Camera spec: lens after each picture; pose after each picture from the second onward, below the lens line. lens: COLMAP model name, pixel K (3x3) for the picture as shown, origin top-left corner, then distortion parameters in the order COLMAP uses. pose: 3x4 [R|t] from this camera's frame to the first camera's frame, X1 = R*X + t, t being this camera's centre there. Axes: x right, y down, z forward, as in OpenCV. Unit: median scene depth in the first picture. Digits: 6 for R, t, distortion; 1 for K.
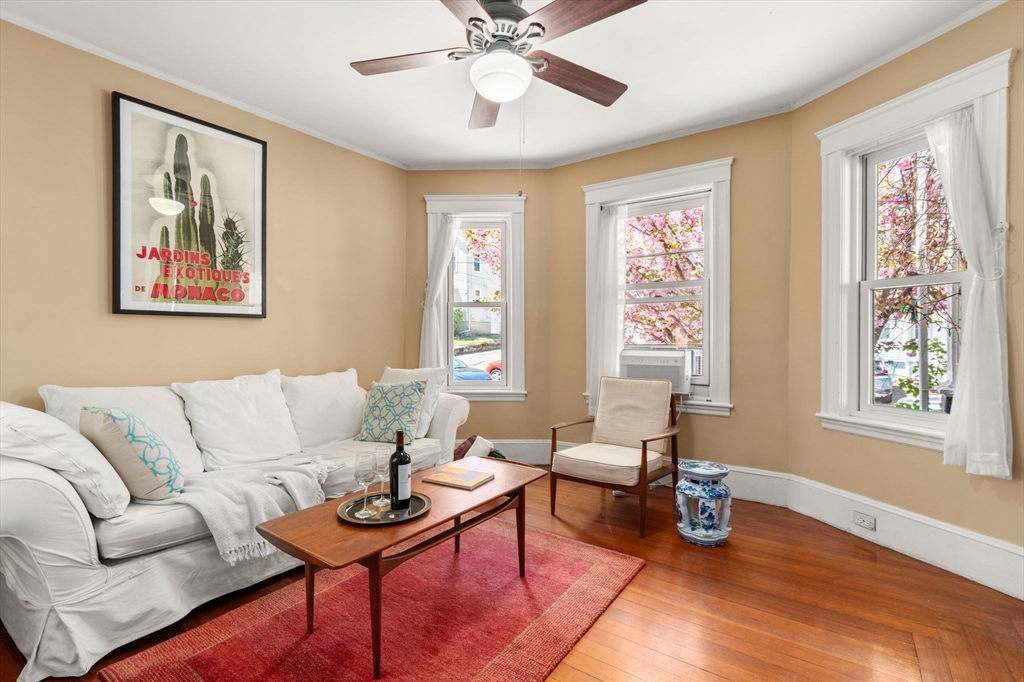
lens RADIAL K [[465.8, 0, 510.6], [0, 465.8, 340.8], [0, 0, 1]] dist [-0.004761, 0.001763]
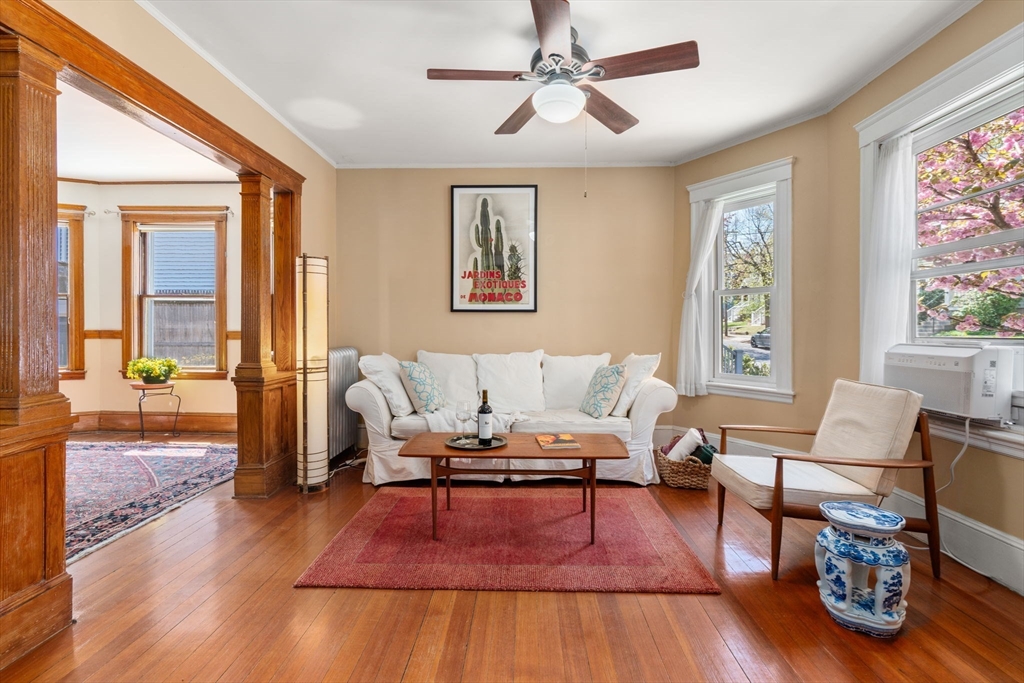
lens RADIAL K [[465.8, 0, 516.3], [0, 465.8, 331.3], [0, 0, 1]] dist [-0.004761, 0.001763]
pose [[0.567611, 0.008614, -0.823252, 0.643078], [-0.012586, 0.999919, 0.001785, 0.007475], [0.823200, 0.009348, 0.567674, 0.181317]]
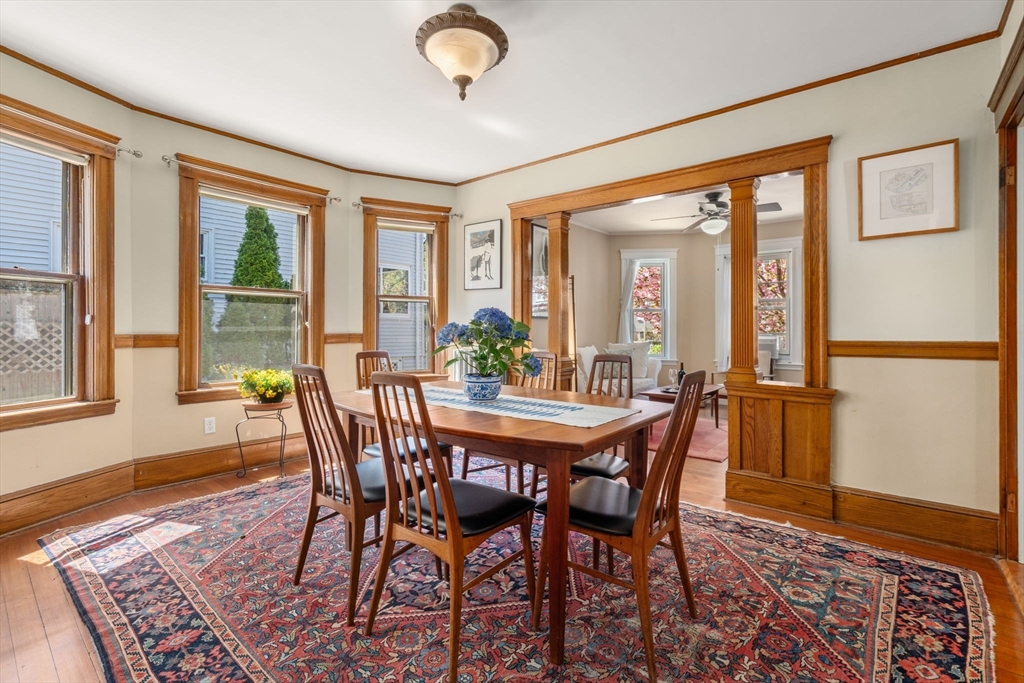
lens RADIAL K [[465.8, 0, 512.5], [0, 465.8, 332.1], [0, 0, 1]] dist [-0.004761, 0.001763]
pose [[0.997423, 0.001746, -0.071728, -0.680949], [-0.002190, 0.999979, -0.006109, 0.024339], [0.071716, 0.006251, 0.997406, -1.172784]]
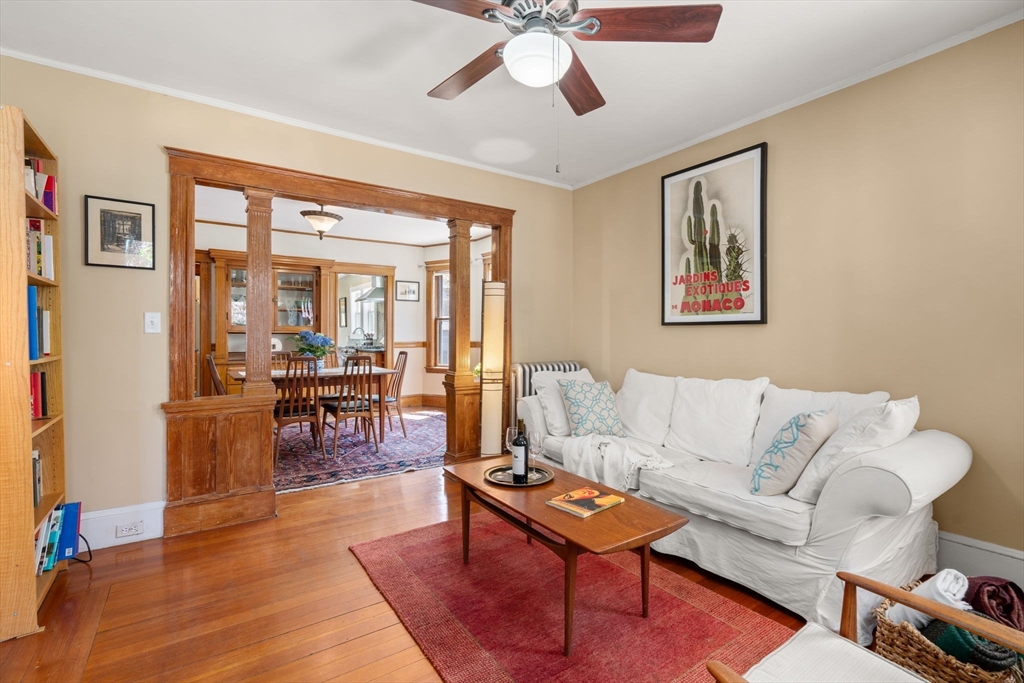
lens RADIAL K [[465.8, 0, 519.9], [0, 465.8, 337.2], [0, 0, 1]] dist [-0.004761, 0.001763]
pose [[-0.334669, 0.005119, -0.942322, 0.617538], [-0.014721, 0.999835, 0.010660, -0.026442], [0.942221, 0.017440, -0.334539, 0.936576]]
